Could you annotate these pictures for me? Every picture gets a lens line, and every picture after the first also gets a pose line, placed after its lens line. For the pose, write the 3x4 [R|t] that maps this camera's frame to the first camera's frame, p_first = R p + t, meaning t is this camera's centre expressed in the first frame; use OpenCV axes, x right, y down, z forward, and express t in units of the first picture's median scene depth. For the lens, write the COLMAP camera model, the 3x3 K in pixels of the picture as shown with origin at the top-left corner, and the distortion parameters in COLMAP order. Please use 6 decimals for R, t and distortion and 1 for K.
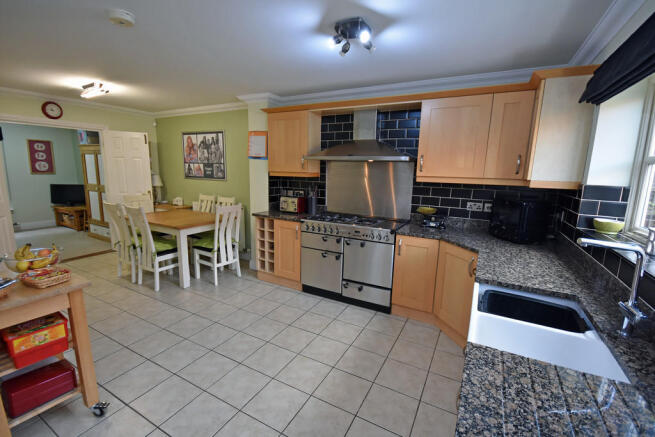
lens RADIAL K [[290.3, 0, 327.5], [0, 290.3, 218.5], [0, 0, 1]] dist [0.001476, 0.000004]
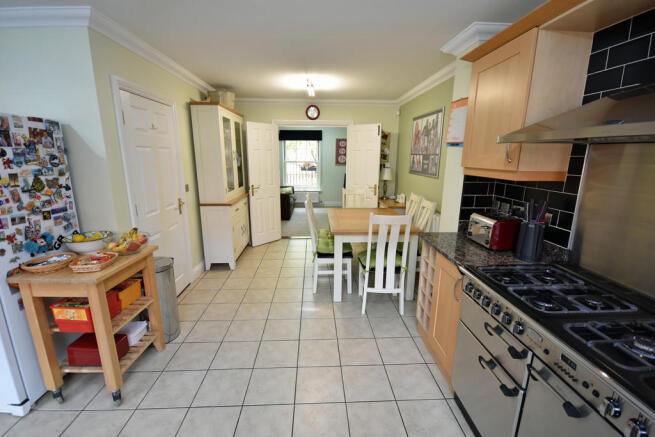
lens RADIAL K [[290.3, 0, 327.5], [0, 290.3, 218.5], [0, 0, 1]] dist [0.001476, 0.000004]
pose [[0.523111, 0.165904, -0.835961, 0.154907], [-0.142146, 0.984115, 0.106358, -0.080135], [0.840327, 0.063192, 0.538384, 0.445016]]
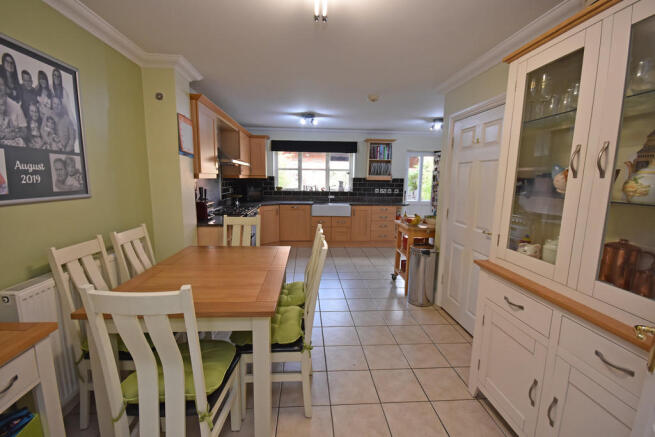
lens RADIAL K [[290.3, 0, 327.5], [0, 290.3, 218.5], [0, 0, 1]] dist [0.001476, 0.000004]
pose [[-0.543574, -0.149743, 0.825896, -1.021563], [0.119895, 0.960016, 0.252970, -0.191711], [-0.830754, 0.236529, -0.503886, 1.094107]]
